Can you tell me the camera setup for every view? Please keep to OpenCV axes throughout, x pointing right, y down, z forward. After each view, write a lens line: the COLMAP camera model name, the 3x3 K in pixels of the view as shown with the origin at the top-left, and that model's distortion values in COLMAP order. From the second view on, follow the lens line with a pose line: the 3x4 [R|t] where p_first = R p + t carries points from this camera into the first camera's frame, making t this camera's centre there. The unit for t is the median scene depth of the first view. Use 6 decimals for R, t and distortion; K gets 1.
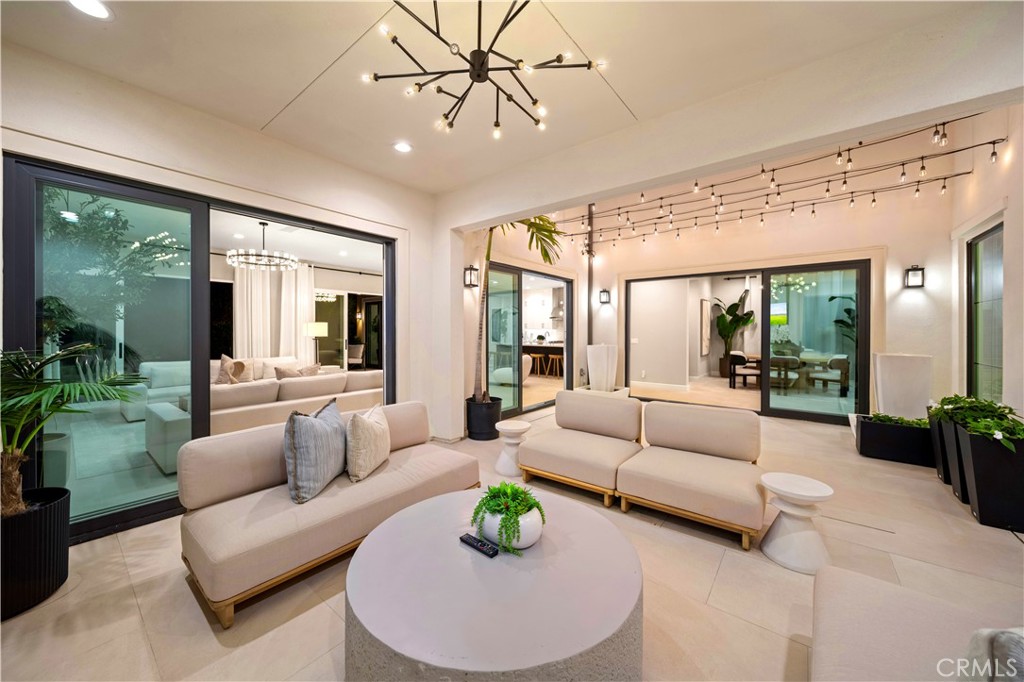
lens RADIAL K [[371.8, 0, 513.8], [0, 371.8, 330.2], [0, 0, 1]] dist [0.000660, 0.000053]
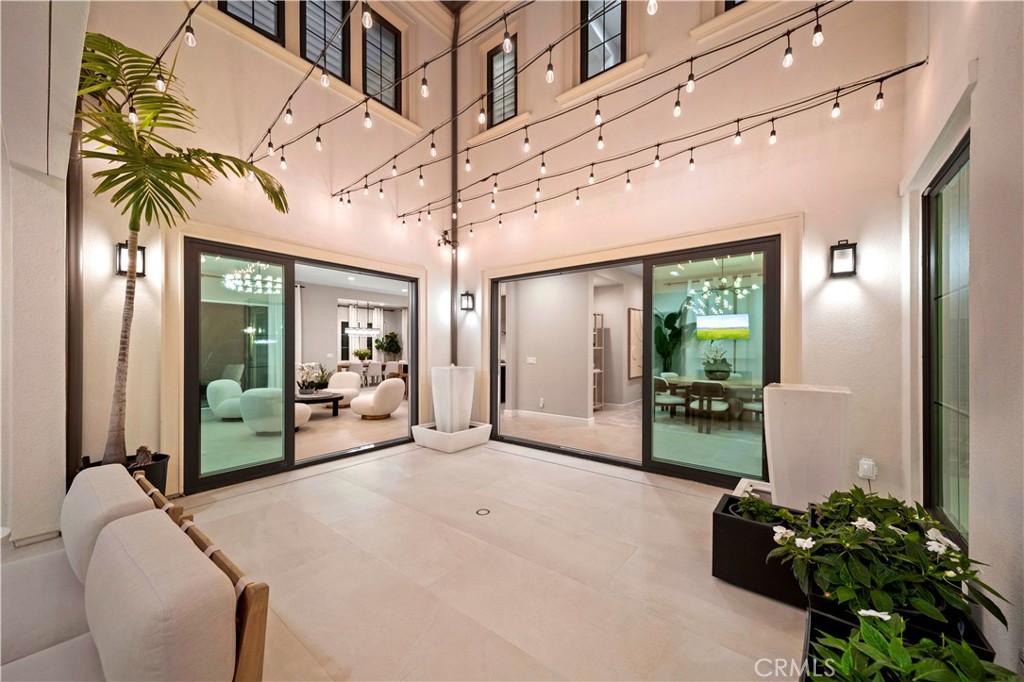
lens RADIAL K [[379.4, 0, 511.8], [0, 379.4, 348.8], [0, 0, 1]] dist [-0.000401, 0.003157]
pose [[0.999998, 0.000041, -0.002076, 0.344517], [-0.000035, 0.999996, 0.002721, 0.003169], [0.002076, -0.002721, 0.999994, 0.238779]]
